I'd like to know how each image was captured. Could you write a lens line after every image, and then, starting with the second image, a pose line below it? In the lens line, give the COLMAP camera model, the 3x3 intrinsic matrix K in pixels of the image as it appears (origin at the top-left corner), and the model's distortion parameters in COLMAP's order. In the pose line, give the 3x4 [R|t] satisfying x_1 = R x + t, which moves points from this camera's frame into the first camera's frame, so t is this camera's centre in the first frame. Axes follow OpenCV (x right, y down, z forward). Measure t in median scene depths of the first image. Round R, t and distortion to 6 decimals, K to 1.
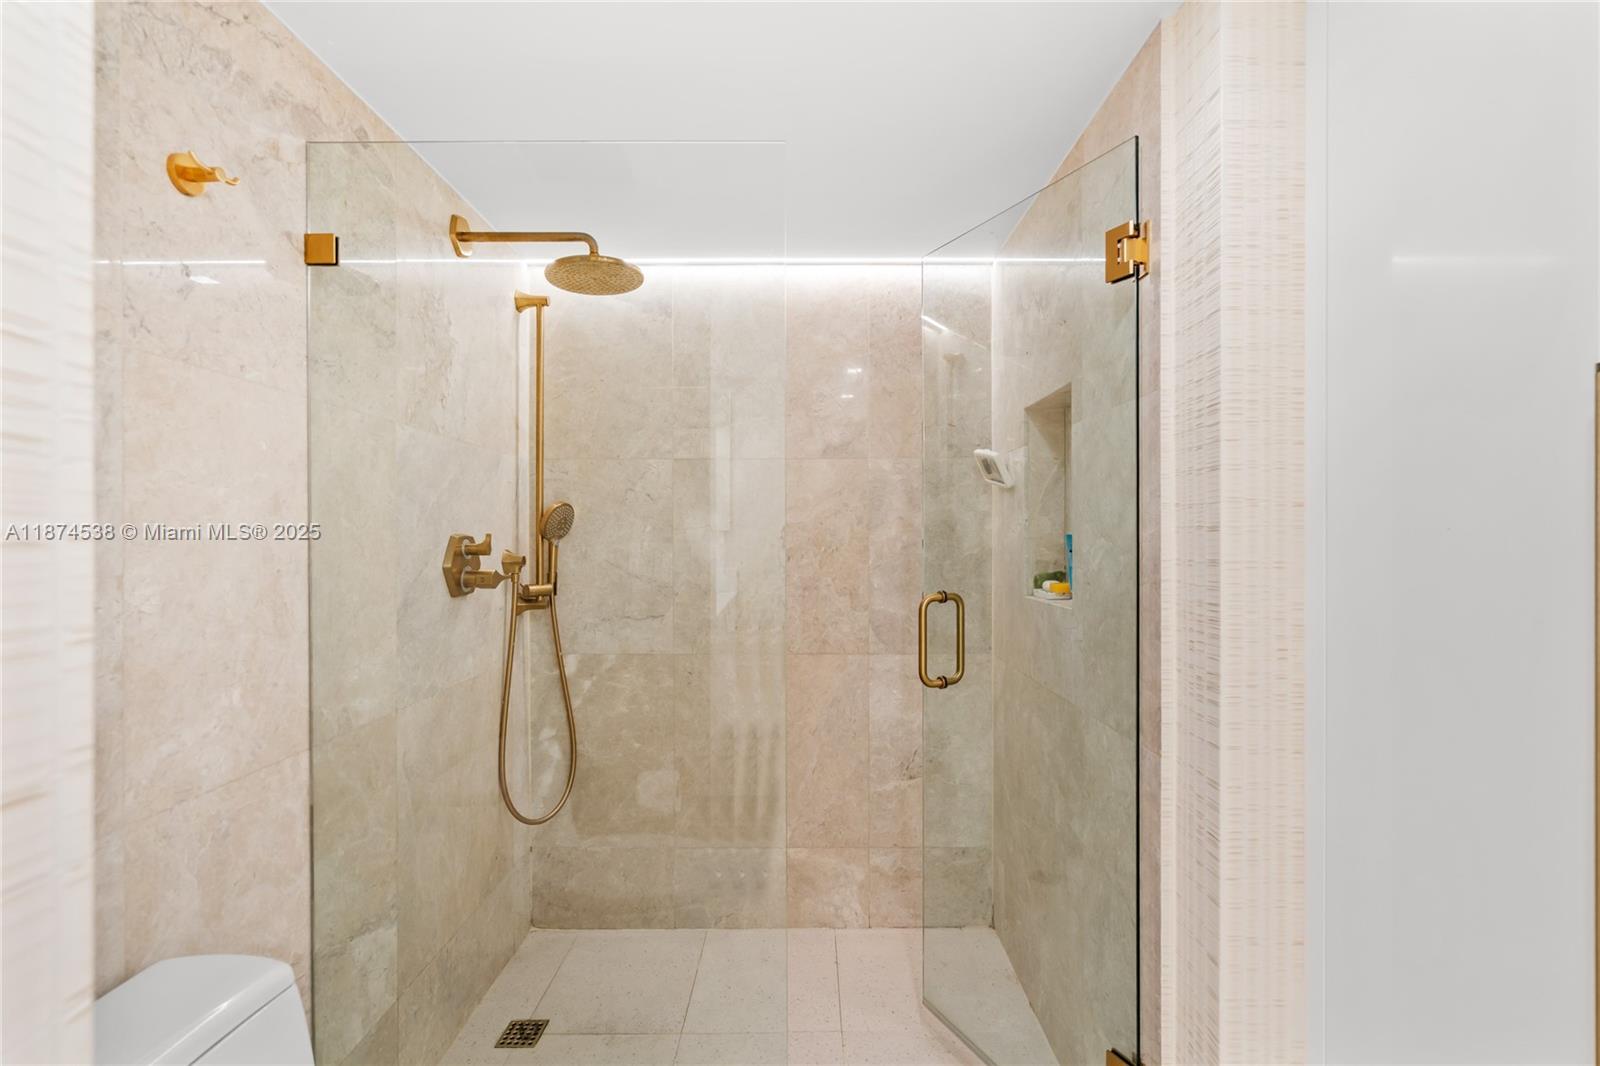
lens RADIAL K [[716.4, 0, 800.2], [0, 716.4, 543.8], [0, 0, 1]] dist [-0.006745, -0.000206]
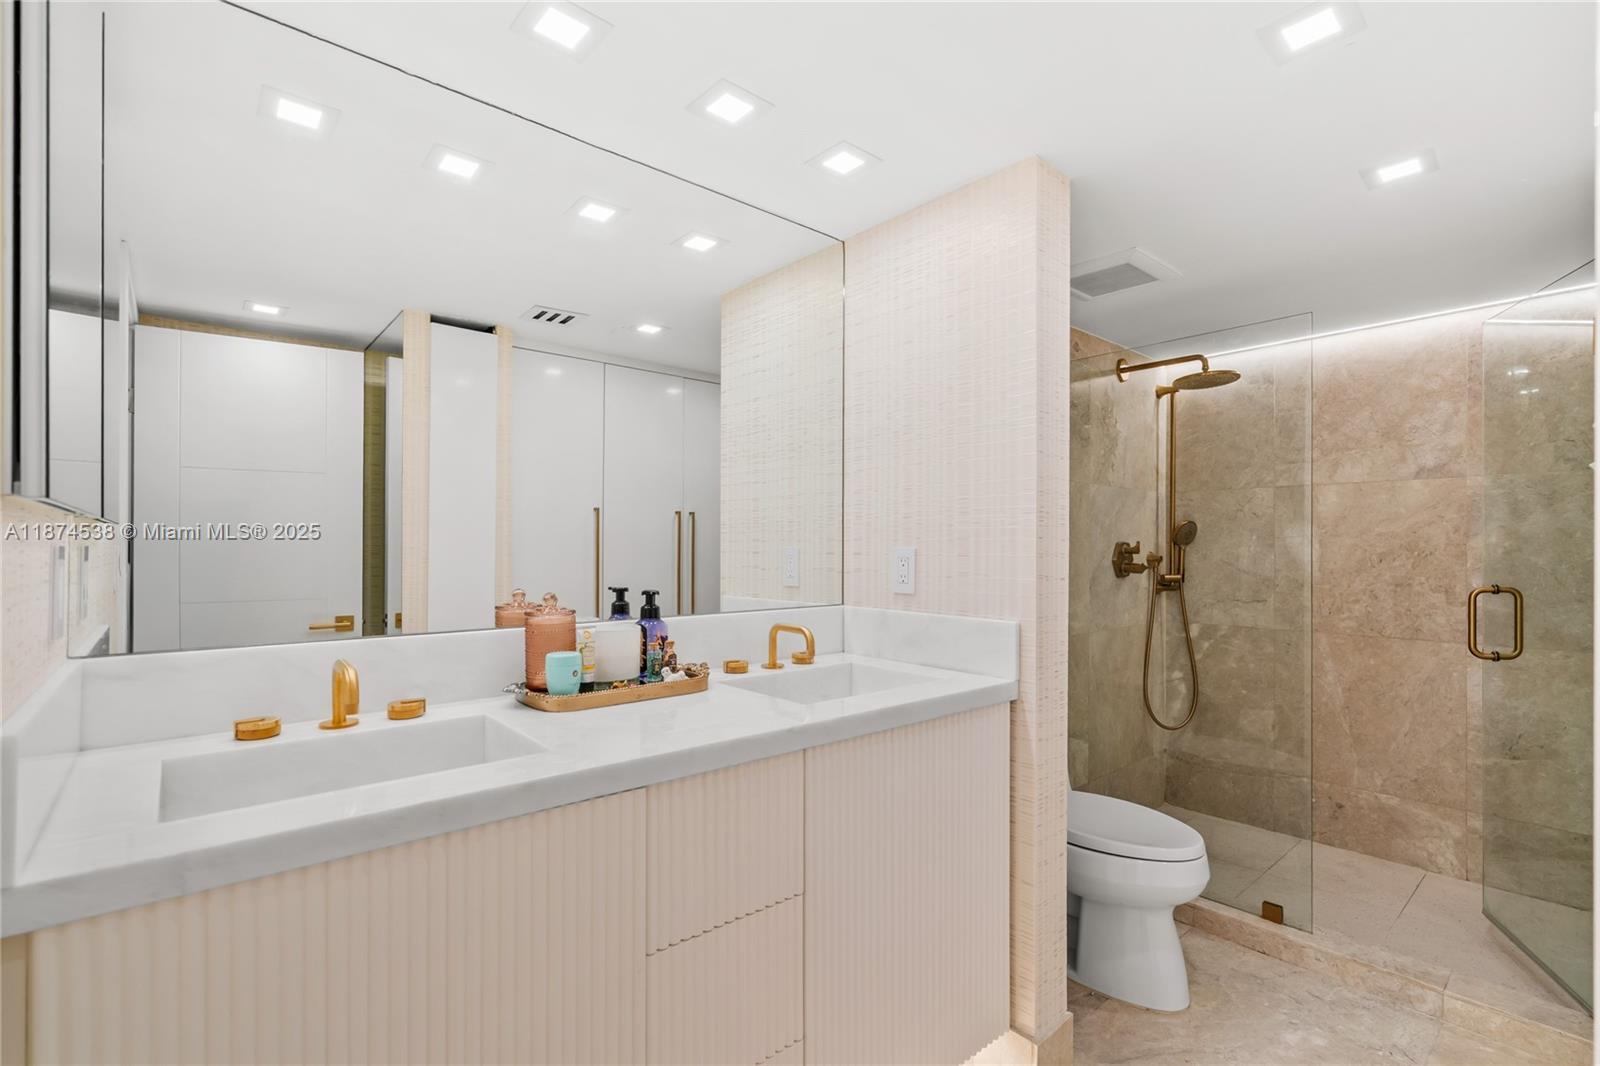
lens RADIAL K [[716.4, 0, 800.2], [0, 716.4, 543.8], [0, 0, 1]] dist [-0.006745, -0.000206]
pose [[0.657384, -0.000520, -0.753556, 0.256834], [-0.010157, 0.999903, -0.009551, 0.013145], [0.753487, 0.013932, 0.657315, -0.584949]]
